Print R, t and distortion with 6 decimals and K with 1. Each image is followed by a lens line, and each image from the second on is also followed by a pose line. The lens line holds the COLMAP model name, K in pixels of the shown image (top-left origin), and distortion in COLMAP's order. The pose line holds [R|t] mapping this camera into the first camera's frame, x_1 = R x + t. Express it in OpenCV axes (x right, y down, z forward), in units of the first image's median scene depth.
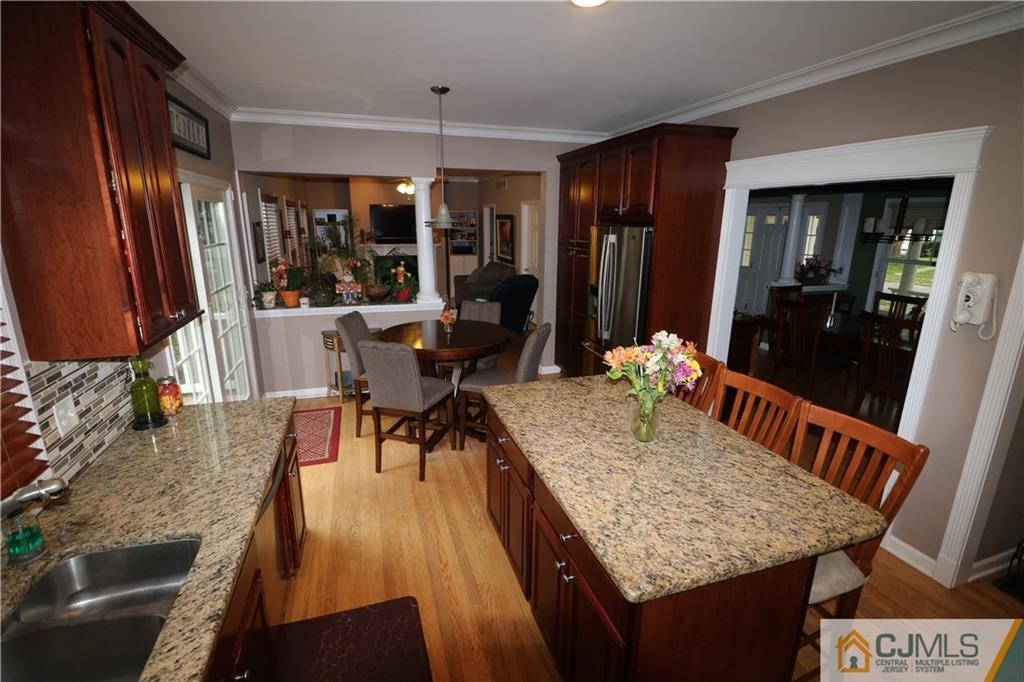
lens RADIAL K [[474.4, 0, 512.0], [0, 474.4, 341.0], [0, 0, 1]] dist [0.000091, 0.000056]
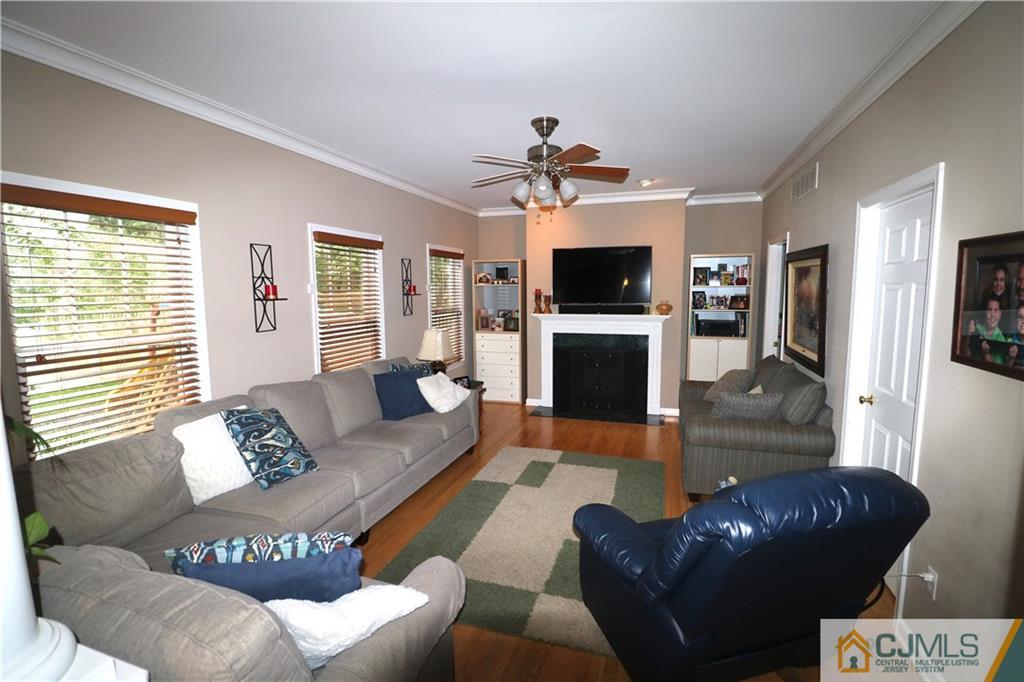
lens RADIAL K [[474.4, 0, 512.0], [0, 474.4, 341.0], [0, 0, 1]] dist [0.000091, 0.000056]
pose [[0.808534, 0.056459, -0.585735, 0.020160], [-0.139236, 0.985477, -0.097208, -0.104135], [0.571740, 0.160151, 0.804652, 0.493205]]
